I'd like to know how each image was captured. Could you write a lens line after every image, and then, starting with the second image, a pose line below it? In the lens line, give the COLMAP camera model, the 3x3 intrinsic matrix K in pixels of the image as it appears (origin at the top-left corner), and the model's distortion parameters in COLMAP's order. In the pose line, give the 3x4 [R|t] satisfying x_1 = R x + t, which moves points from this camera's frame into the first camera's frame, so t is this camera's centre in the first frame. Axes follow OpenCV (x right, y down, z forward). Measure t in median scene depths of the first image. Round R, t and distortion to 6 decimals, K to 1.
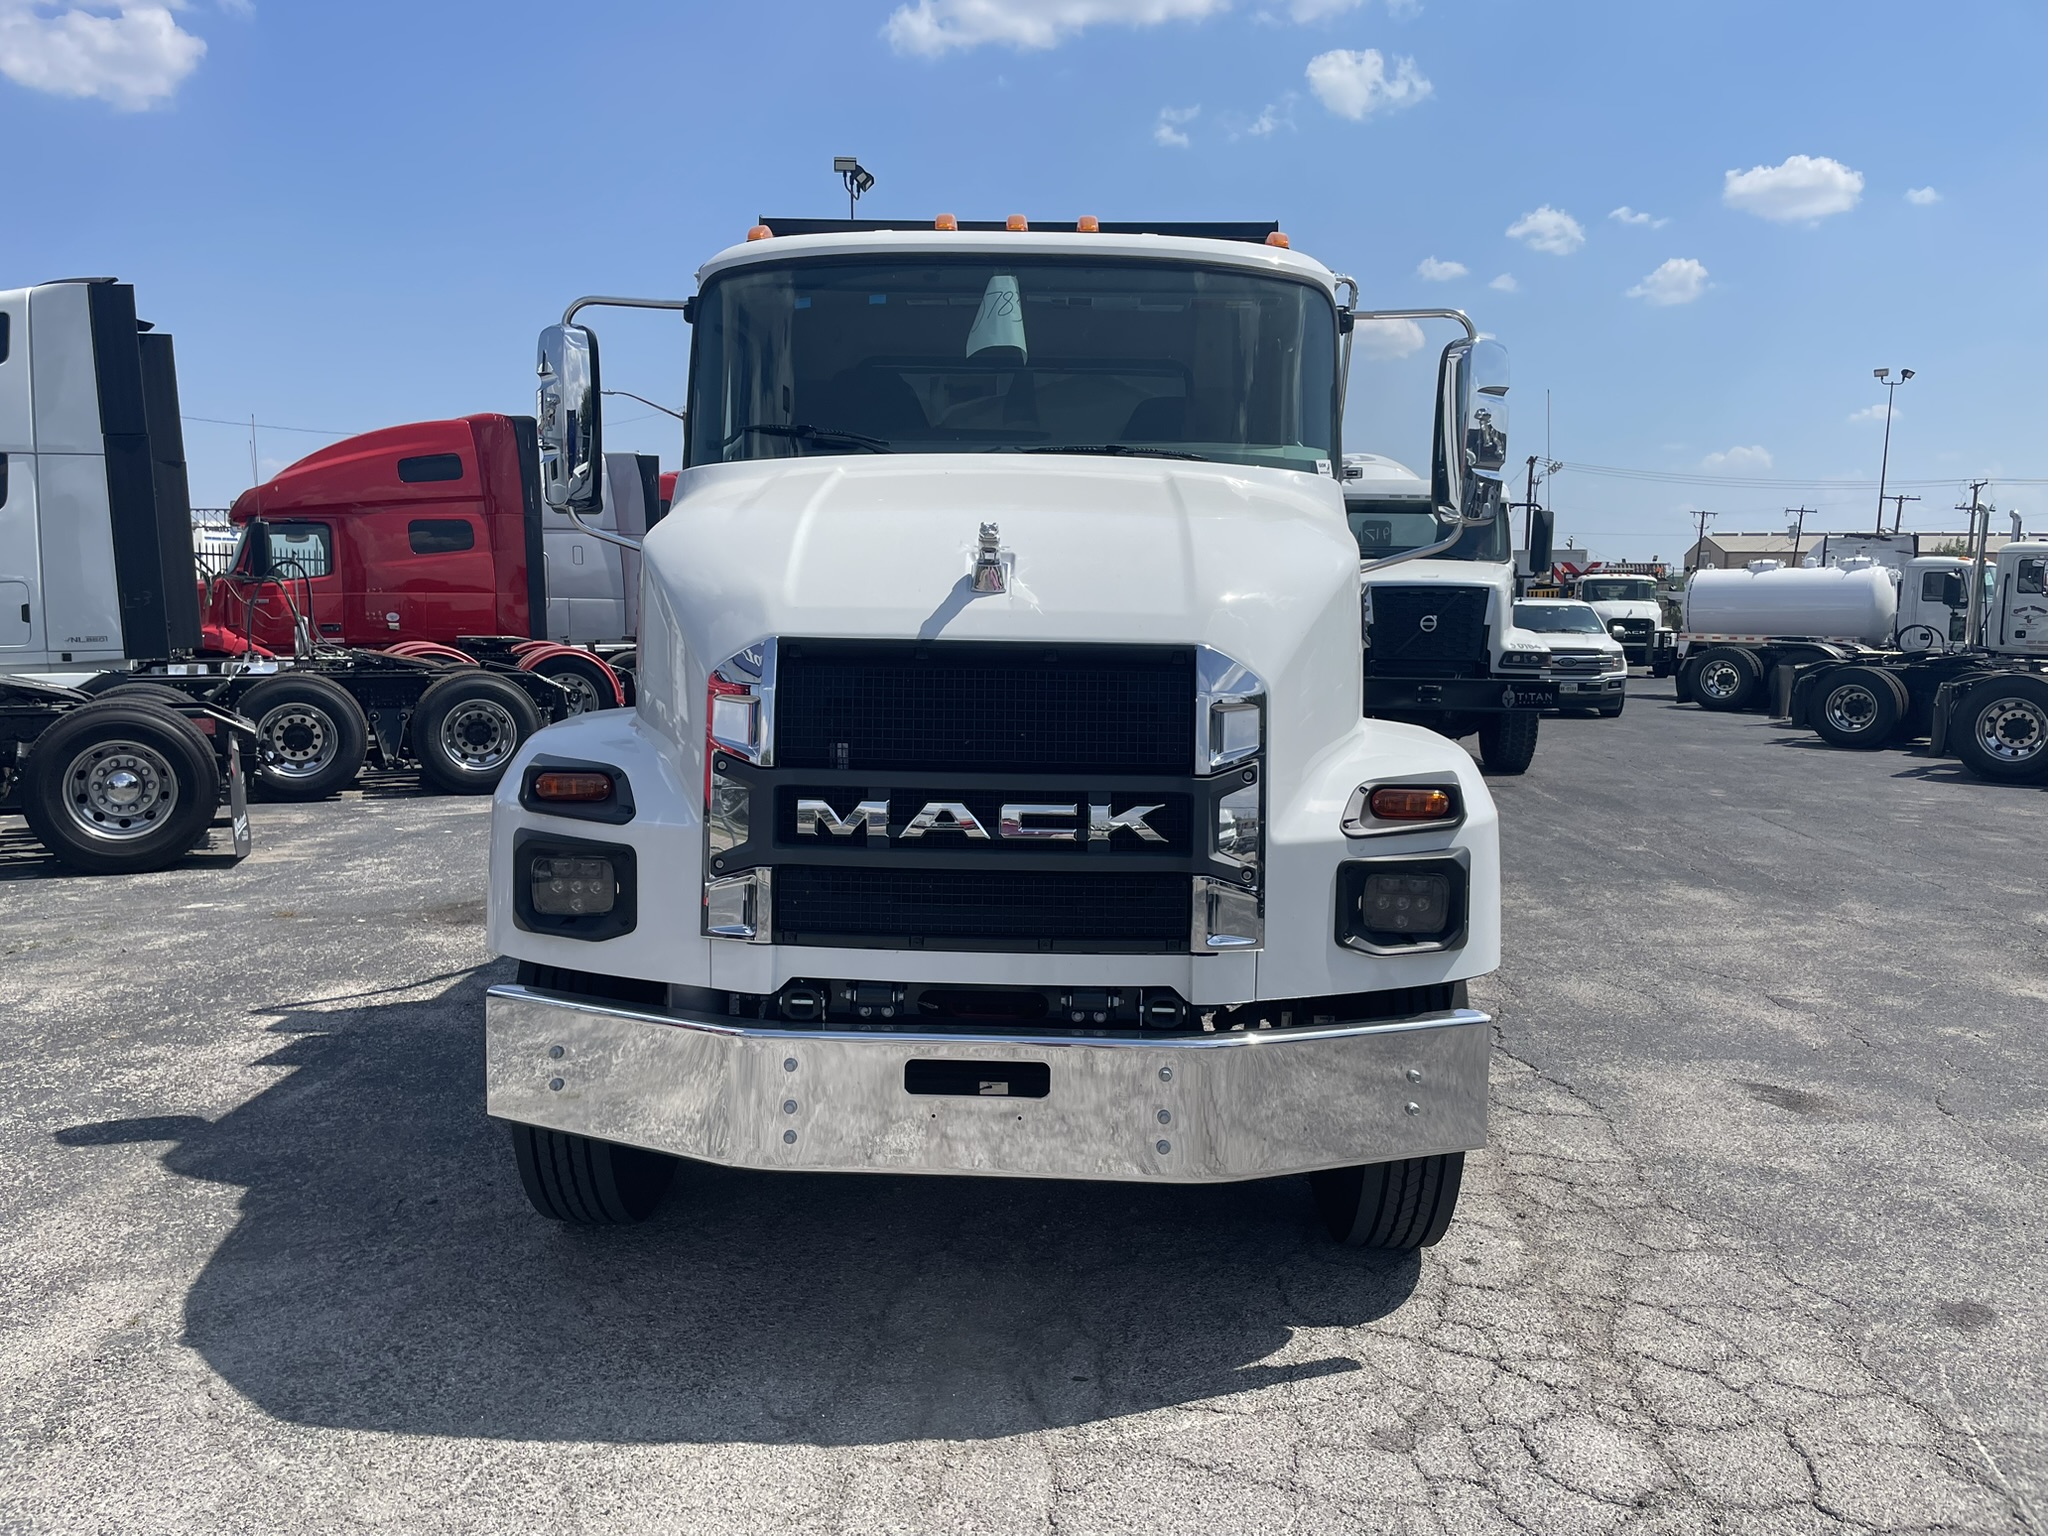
lens RADIAL K [[1572.4, 0, 1012.1], [0, 1572.4, 760.3], [0, 0, 1]] dist [0.052193, -0.064355]
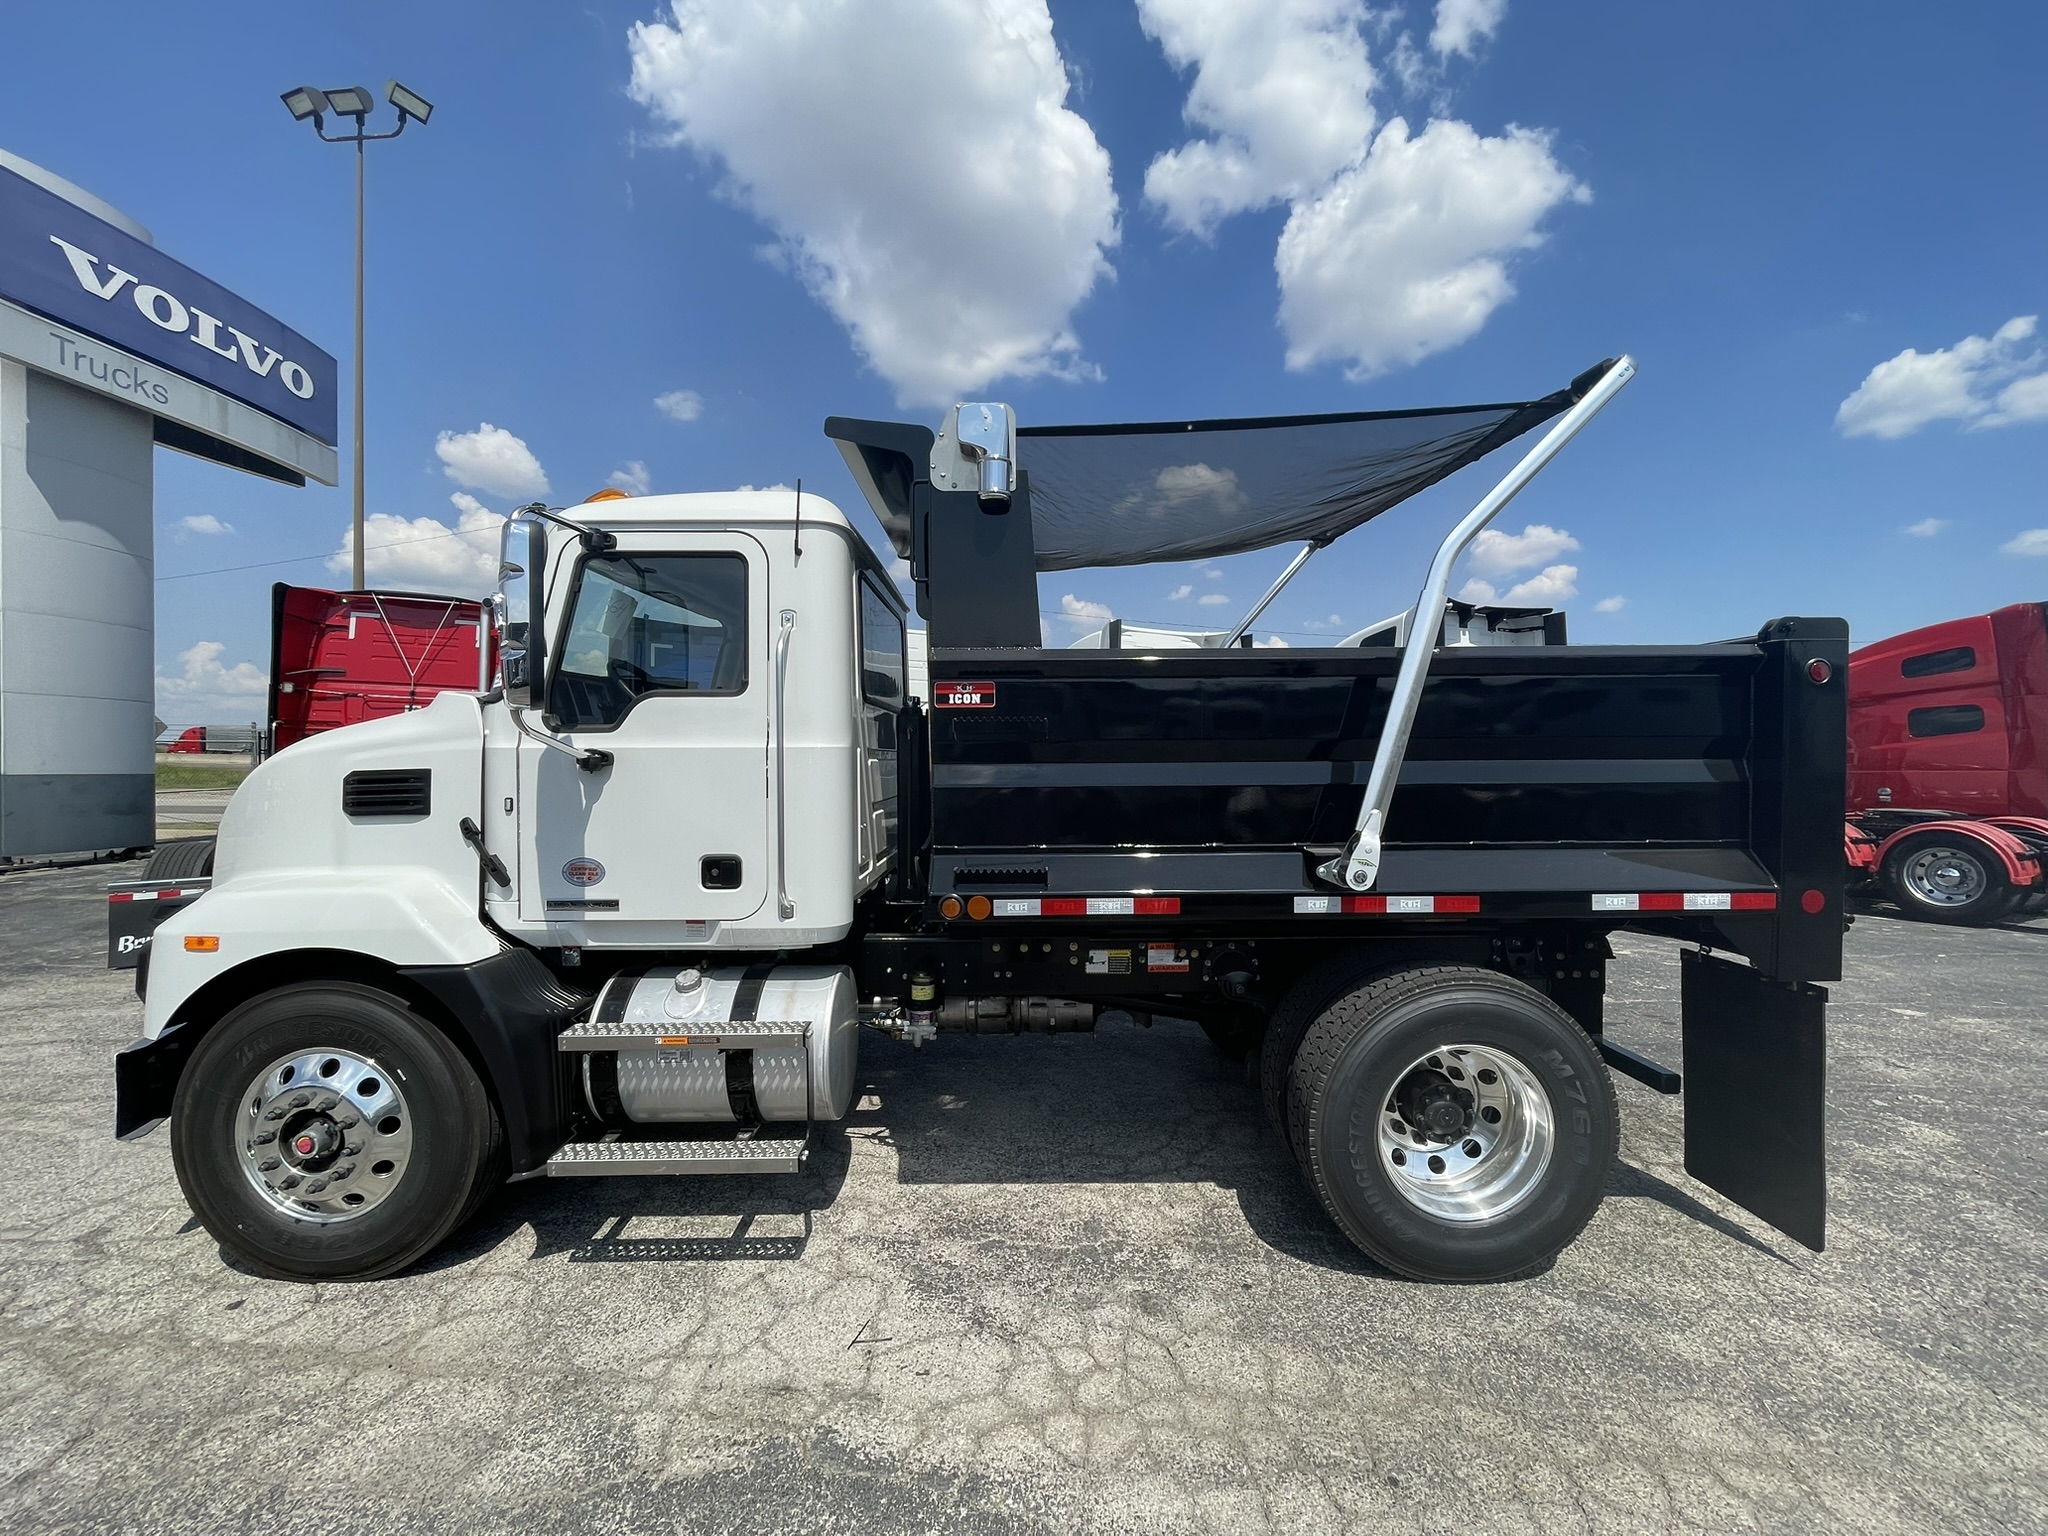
lens RADIAL K [[829.5, 0, 1027.6], [0, 829.5, 758.0], [0, 0, 1]] dist [-0.004880, 0.001173]
pose [[0.037517, -0.018456, -0.999126, 1.192197], [-0.102630, 0.994471, -0.022224, -0.204231], [0.994012, 0.103374, 0.035415, 1.897086]]
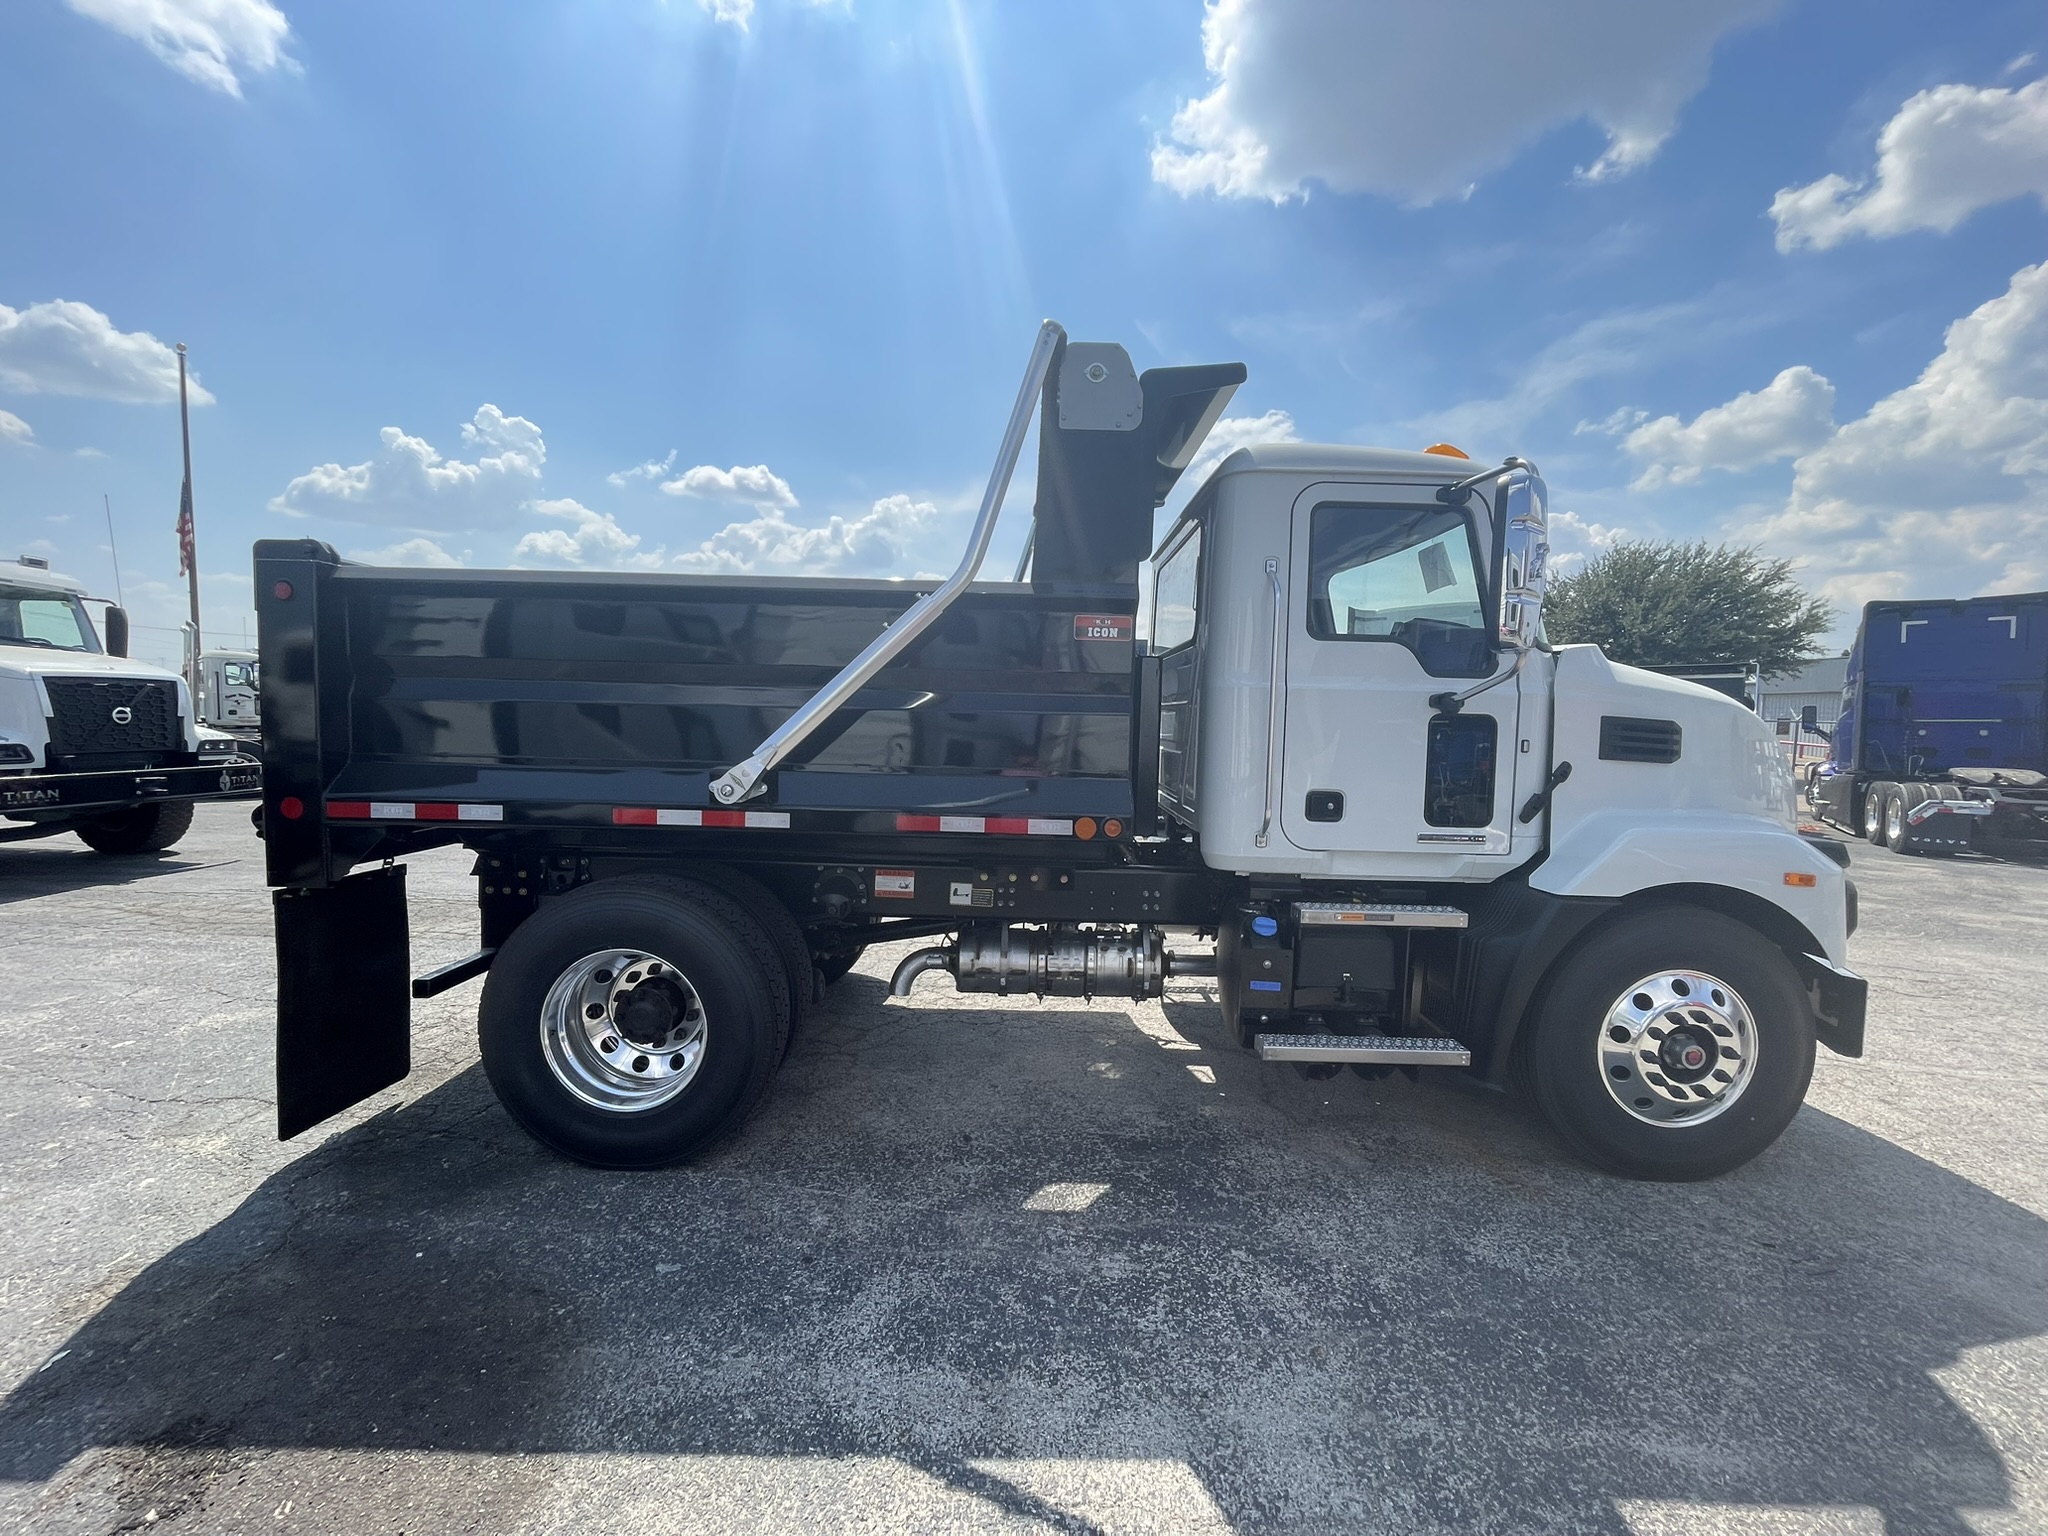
lens RADIAL K [[829.5, 0, 1032.1], [0, 829.5, 762.6], [0, 0, 1]] dist [-0.004880, 0.001173]
pose [[-0.031818, -0.072659, 0.996849, -1.214188], [0.079246, 0.994031, 0.074983, -0.226603], [-0.996347, 0.081382, -0.025870, 1.984183]]
